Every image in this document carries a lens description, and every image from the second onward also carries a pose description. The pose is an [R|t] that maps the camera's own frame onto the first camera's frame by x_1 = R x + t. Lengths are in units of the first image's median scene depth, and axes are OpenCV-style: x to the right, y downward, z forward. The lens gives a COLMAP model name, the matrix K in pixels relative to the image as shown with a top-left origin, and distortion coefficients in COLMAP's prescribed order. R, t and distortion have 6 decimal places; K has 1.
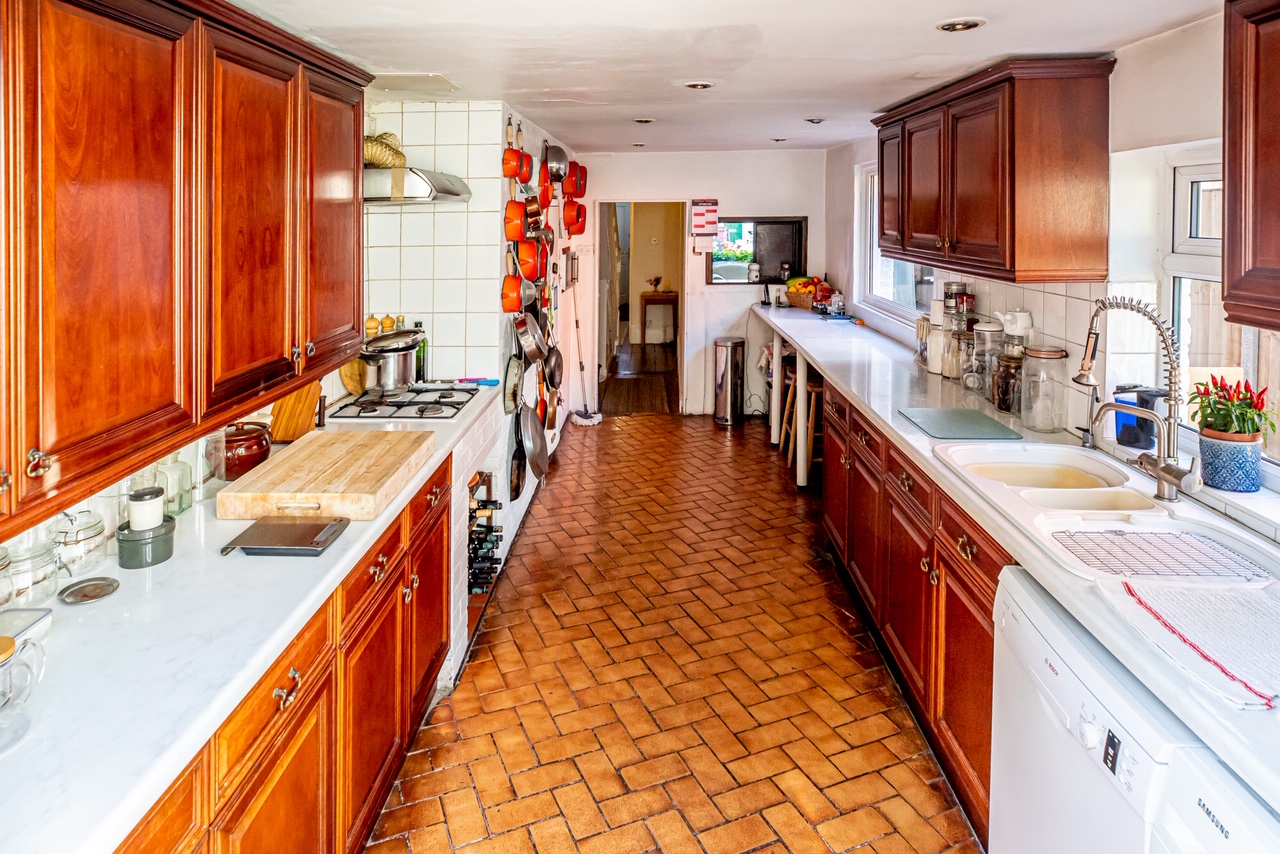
lens RADIAL K [[728.1, 0, 639.7], [0, 728.1, 438.1], [0, 0, 1]] dist [-0.021641, 0.010920]
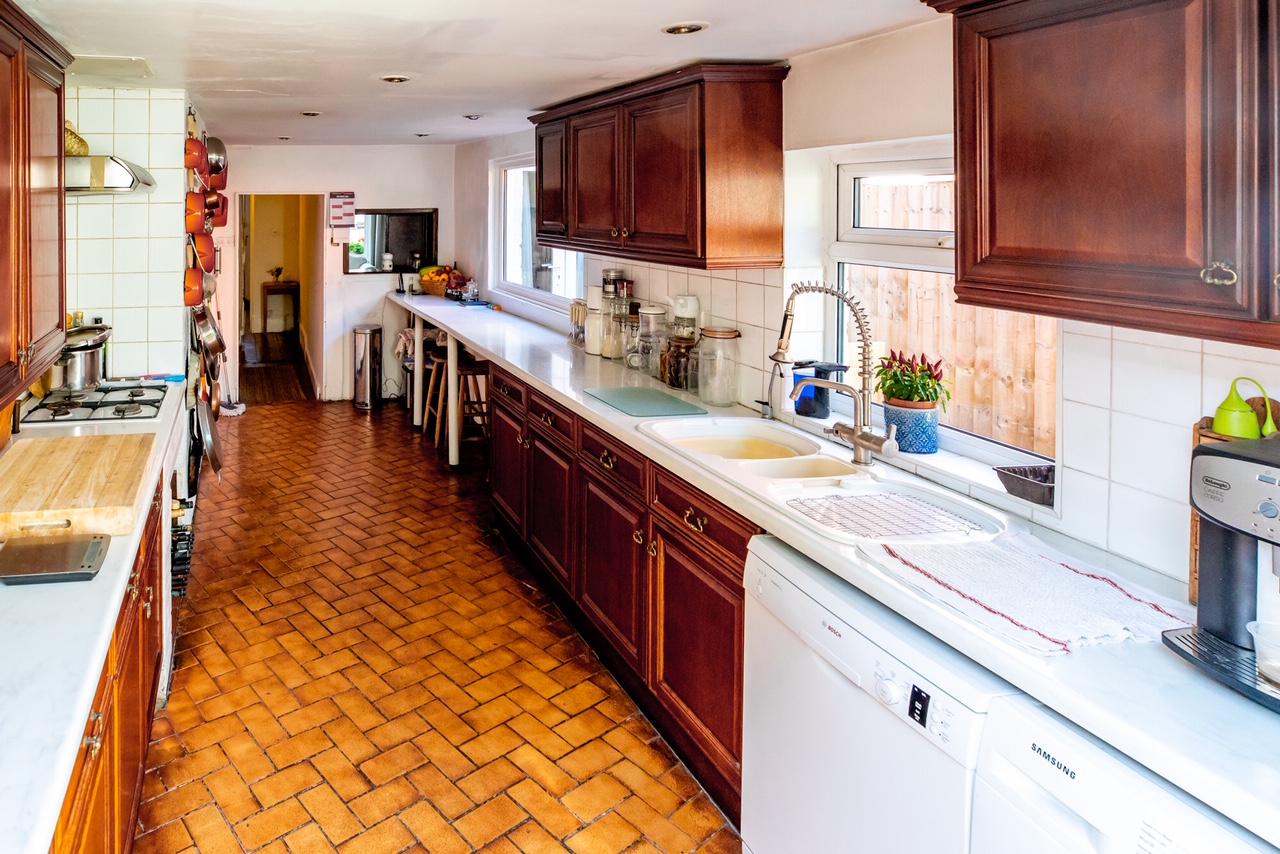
lens RADIAL K [[748.5, 0, 640.0], [0, 748.5, 427.0], [0, 0, 1]] dist [-0.027499, 0.011475]
pose [[0.984872, -0.043962, 0.167615, 0.225038], [0.045519, 0.998949, -0.005457, 0.021166], [-0.167199, 0.013004, 0.985837, -0.076520]]
